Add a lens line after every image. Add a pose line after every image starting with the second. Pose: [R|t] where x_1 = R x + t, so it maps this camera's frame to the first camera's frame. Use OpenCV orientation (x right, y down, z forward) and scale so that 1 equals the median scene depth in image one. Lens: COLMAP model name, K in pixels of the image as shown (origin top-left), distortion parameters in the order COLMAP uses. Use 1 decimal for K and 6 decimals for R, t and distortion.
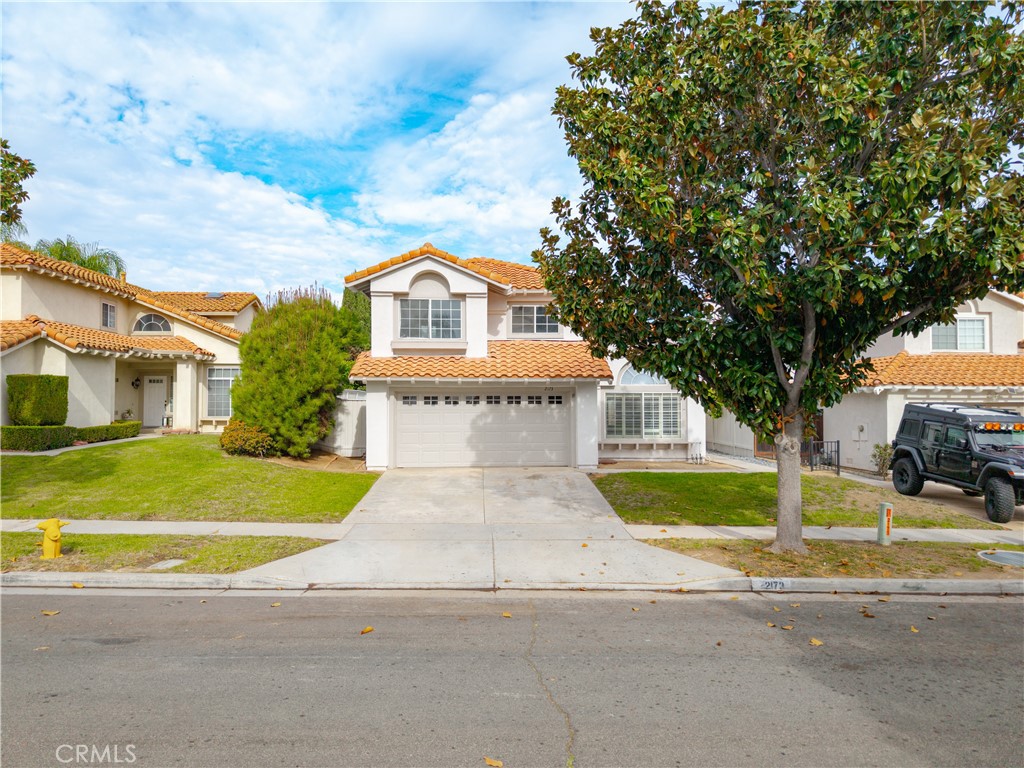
lens RADIAL K [[734.0, 0, 508.2], [0, 734.0, 389.1], [0, 0, 1]] dist [0.009240, -0.009392]
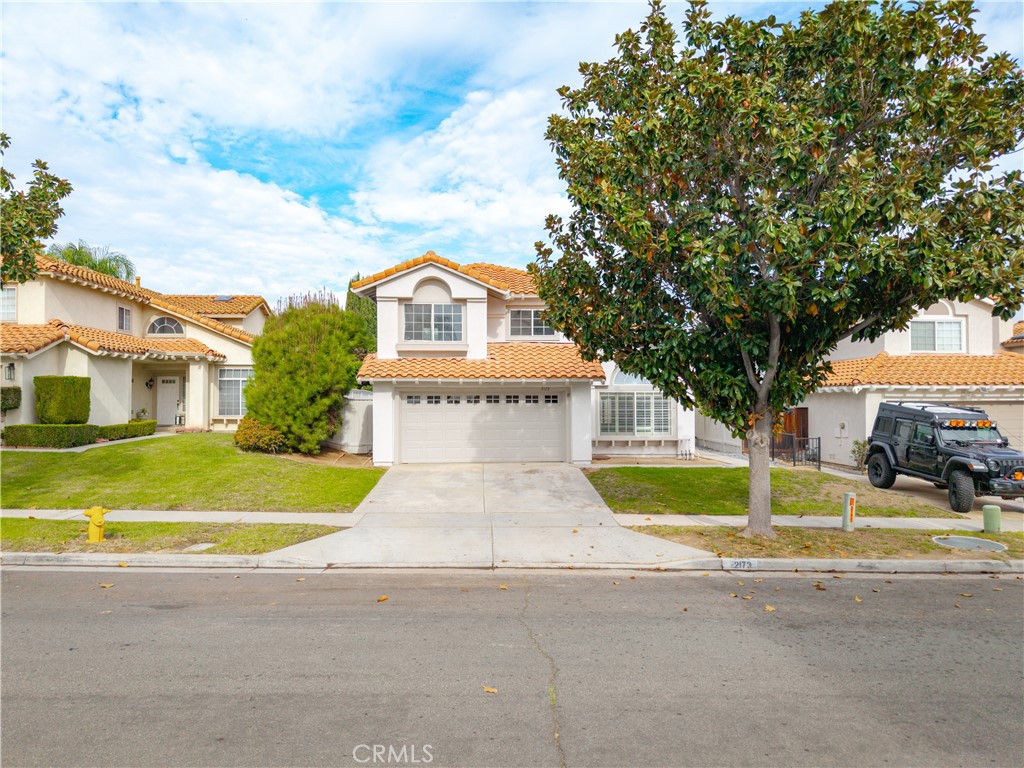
lens RADIAL K [[734.0, 0, 509.0], [0, 734.0, 389.8], [0, 0, 1]] dist [0.009240, -0.009392]
pose [[0.999999, -0.001468, 0.000316, 0.004298], [0.001467, 0.999996, 0.002509, -0.002175], [-0.000319, -0.002508, 0.999997, -0.085569]]
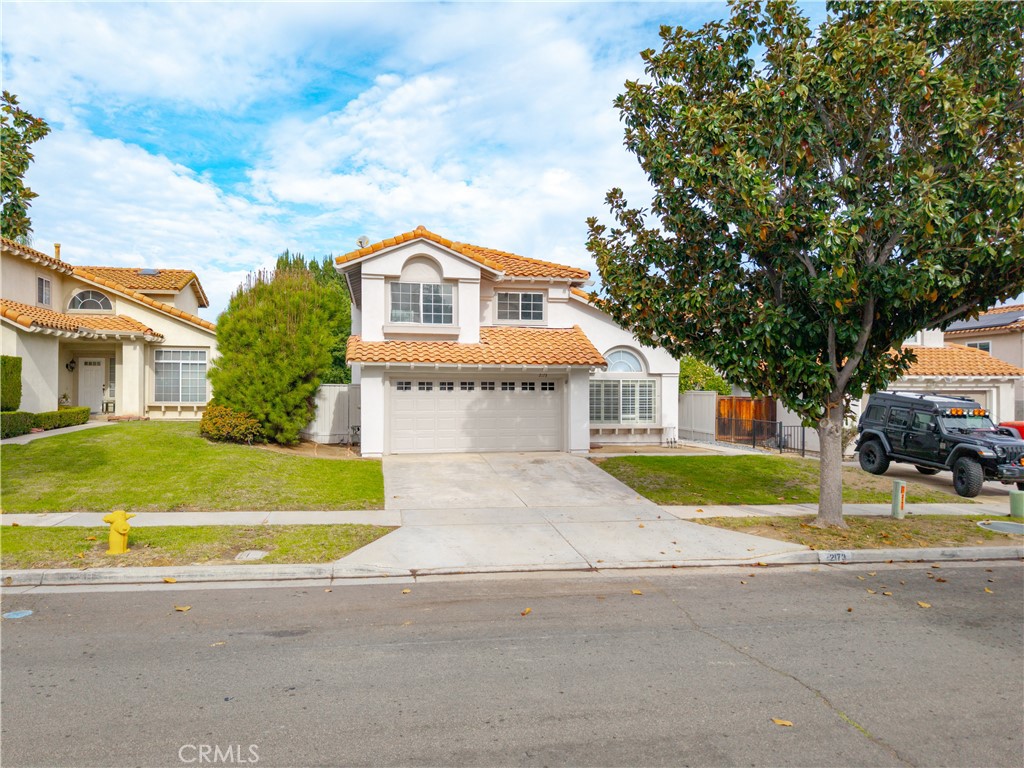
lens RADIAL K [[734.0, 0, 523.1], [0, 734.0, 383.0], [0, 0, 1]] dist [0.009240, -0.009392]
pose [[0.987380, 0.005982, 0.158257, -0.193631], [-0.007508, 0.999931, 0.009047, 0.002185], [-0.158192, -0.010121, 0.987357, 0.002204]]
